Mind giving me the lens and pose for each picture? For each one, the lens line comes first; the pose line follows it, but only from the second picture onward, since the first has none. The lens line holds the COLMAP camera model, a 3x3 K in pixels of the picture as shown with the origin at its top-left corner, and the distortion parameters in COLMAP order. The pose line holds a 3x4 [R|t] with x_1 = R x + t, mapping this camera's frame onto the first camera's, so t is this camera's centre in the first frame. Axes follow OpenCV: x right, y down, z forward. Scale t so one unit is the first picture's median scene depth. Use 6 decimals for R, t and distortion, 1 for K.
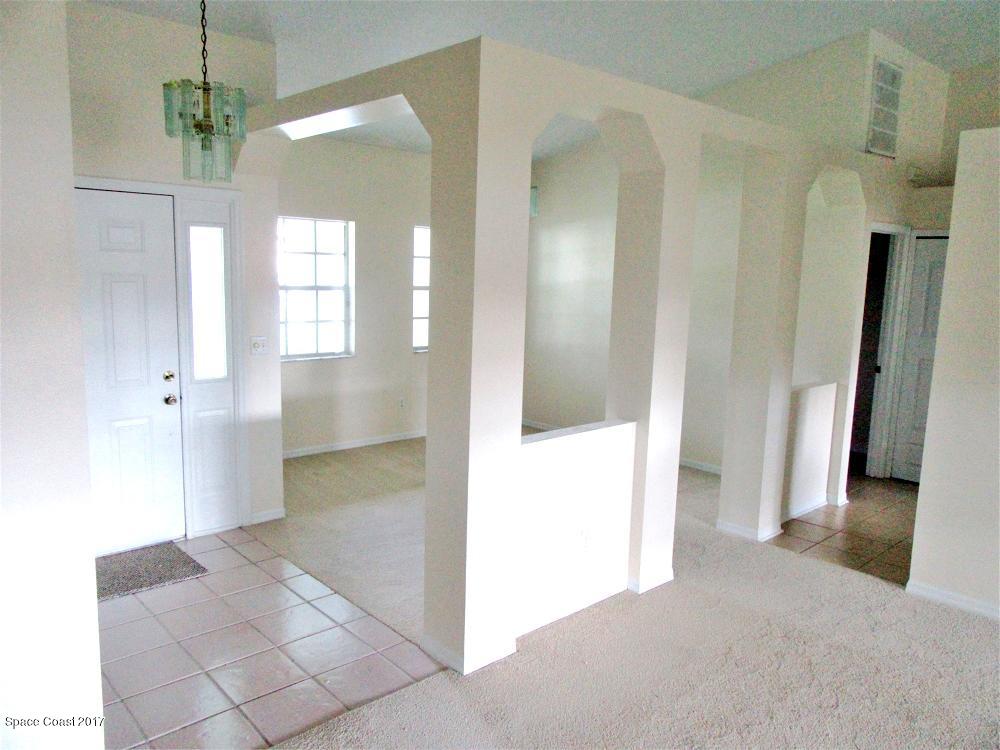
lens RADIAL K [[735.2, 0, 500.0], [0, 735.2, 375.0], [0, 0, 1]] dist [-0.005478, -0.002440]
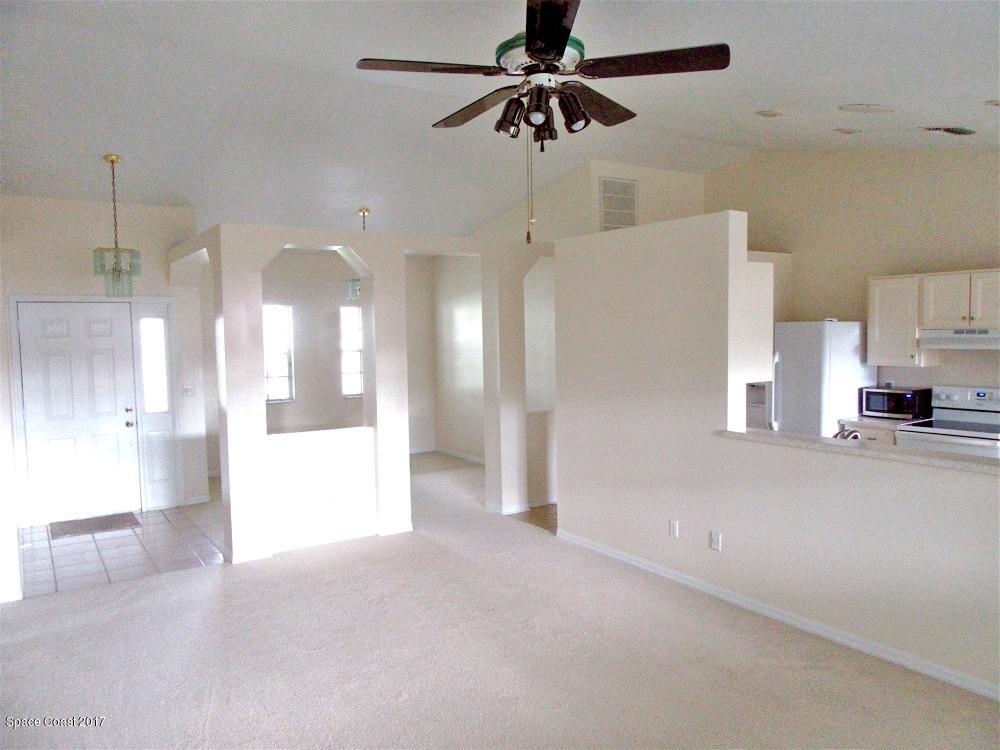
lens RADIAL K [[735.2, 0, 500.0], [0, 735.2, 375.0], [0, 0, 1]] dist [-0.005478, -0.002440]
pose [[0.985184, -0.035785, -0.167729, 0.649128], [0.021297, 0.995946, -0.087390, 0.085378], [0.170176, 0.082523, 0.981952, -0.486207]]
